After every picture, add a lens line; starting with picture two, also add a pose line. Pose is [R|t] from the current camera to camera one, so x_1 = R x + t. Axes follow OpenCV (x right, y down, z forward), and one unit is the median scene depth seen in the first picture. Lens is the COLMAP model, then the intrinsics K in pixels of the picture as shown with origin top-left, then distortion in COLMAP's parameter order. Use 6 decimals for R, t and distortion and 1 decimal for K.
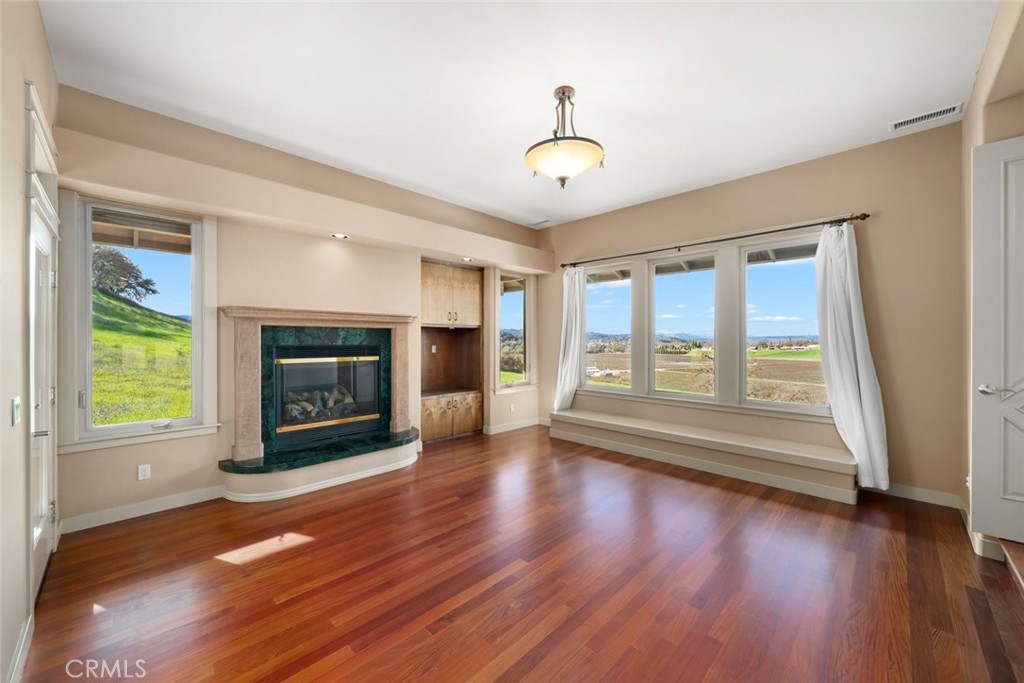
lens RADIAL K [[382.3, 0, 510.6], [0, 382.3, 342.9], [0, 0, 1]] dist [-0.006307, -0.000447]
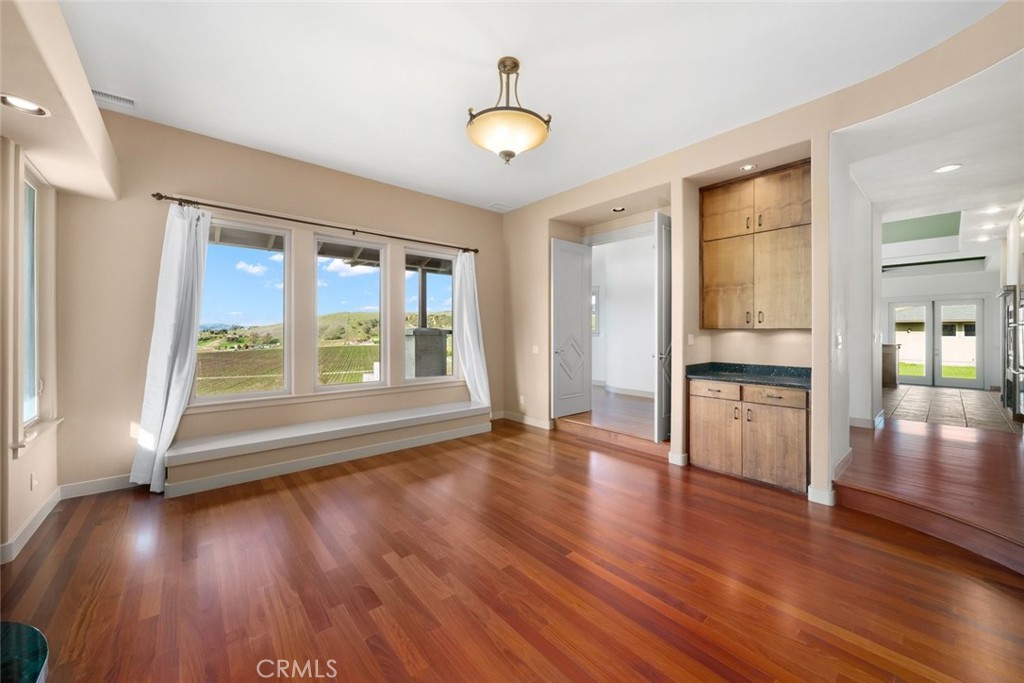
lens RADIAL K [[382.3, 0, 503.1], [0, 382.3, 326.0], [0, 0, 1]] dist [-0.006307, -0.000447]
pose [[0.087766, 0.016021, 0.996012, -0.485902], [0.008278, 0.999824, -0.016812, 0.008637], [-0.996107, 0.009720, 0.087618, 0.556047]]
